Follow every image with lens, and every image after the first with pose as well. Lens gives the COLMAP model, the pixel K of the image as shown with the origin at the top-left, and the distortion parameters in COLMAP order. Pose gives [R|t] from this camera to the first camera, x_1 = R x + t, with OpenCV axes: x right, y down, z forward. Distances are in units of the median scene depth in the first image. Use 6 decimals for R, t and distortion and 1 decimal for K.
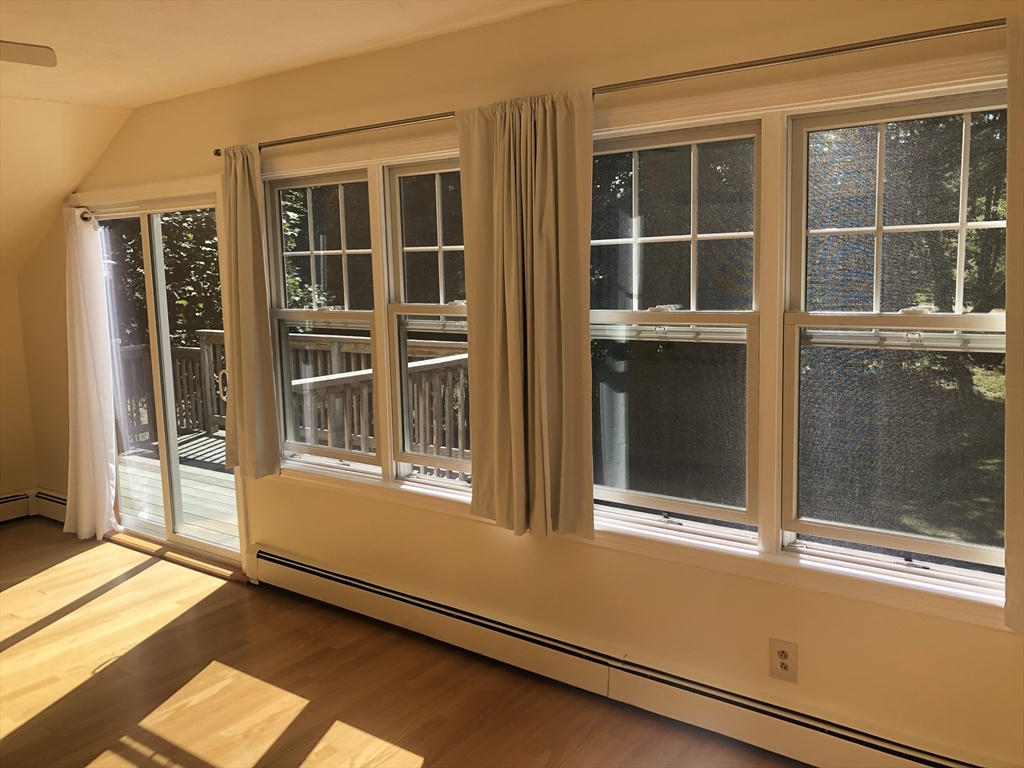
lens RADIAL K [[809.4, 0, 512.0], [0, 809.4, 384.0], [0, 0, 1]] dist [0.015506, 0.004357]
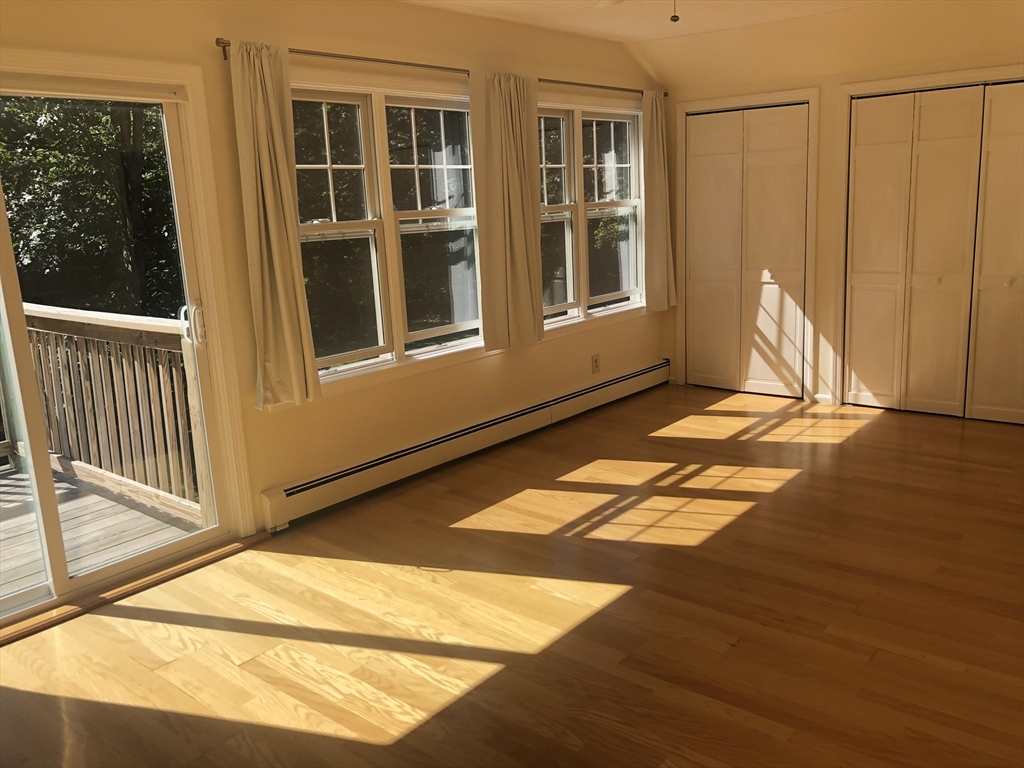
lens RADIAL K [[842.5, 0, 512.0], [0, 842.5, 384.0], [0, 0, 1]] dist [0.001072, -0.000941]
pose [[0.077265, -0.210121, 0.974618, -1.445904], [0.171845, 0.965717, 0.194579, -0.066237], [-0.982089, 0.152449, 0.110724, 0.741337]]
